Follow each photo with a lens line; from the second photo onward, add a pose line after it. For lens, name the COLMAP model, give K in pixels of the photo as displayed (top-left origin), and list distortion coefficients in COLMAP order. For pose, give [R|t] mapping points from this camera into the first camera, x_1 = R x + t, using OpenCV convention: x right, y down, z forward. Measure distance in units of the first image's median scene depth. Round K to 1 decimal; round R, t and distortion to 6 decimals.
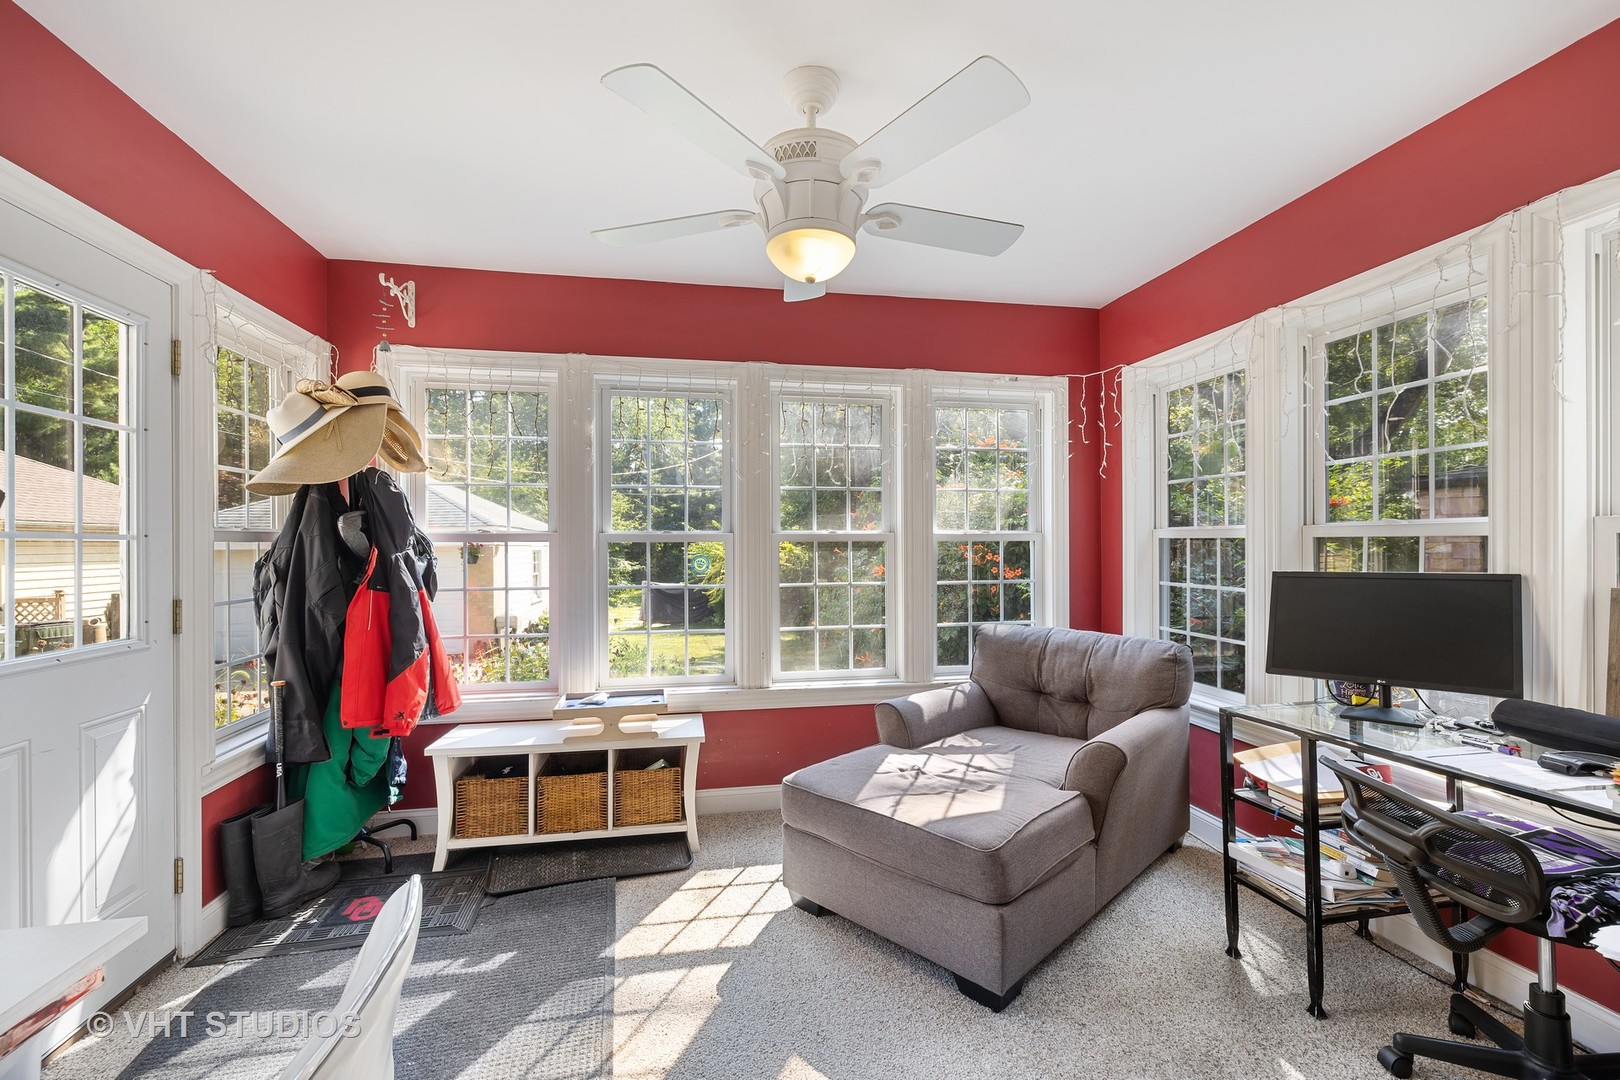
lens RADIAL K [[691.3, 0, 810.7], [0, 691.3, 537.5], [0, 0, 1]] dist [0.004705, -0.000238]
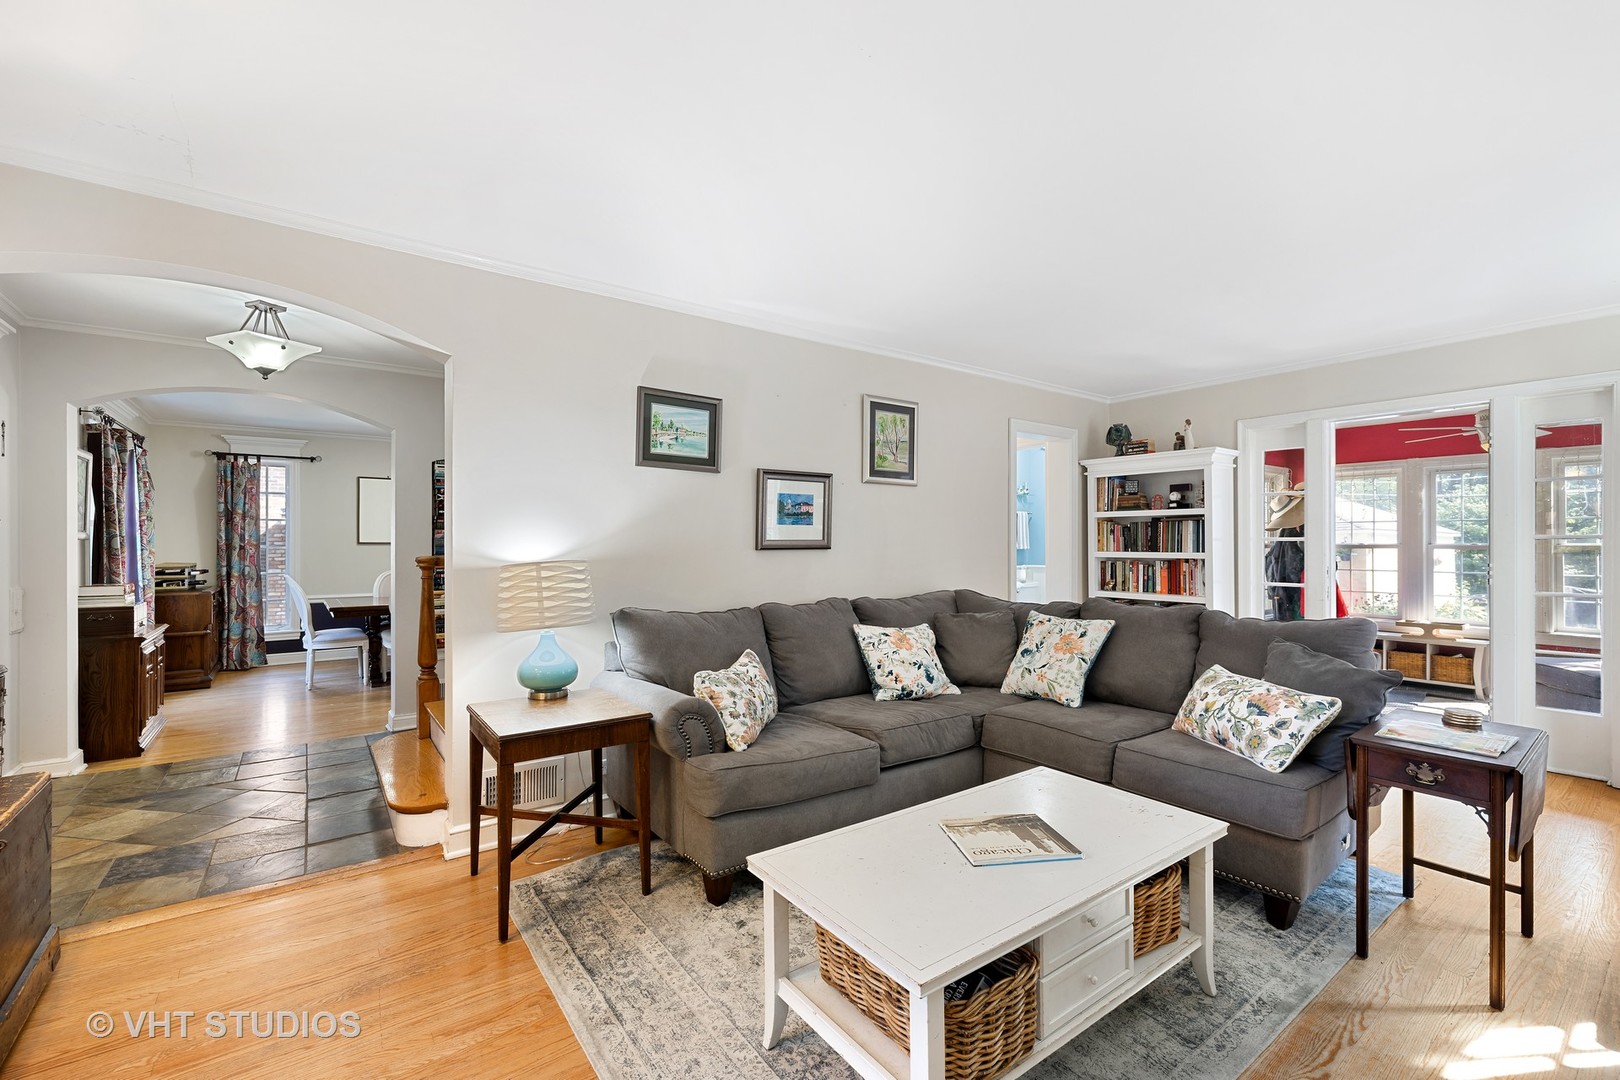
lens RADIAL K [[691.3, 0, 807.0], [0, 691.3, 545.1], [0, 0, 1]] dist [0.004705, -0.000238]
pose [[0.451590, 0.006312, -0.892203, 0.764955], [-0.006989, 0.999969, 0.003537, 0.000445], [0.892198, 0.004639, 0.451620, -1.715605]]
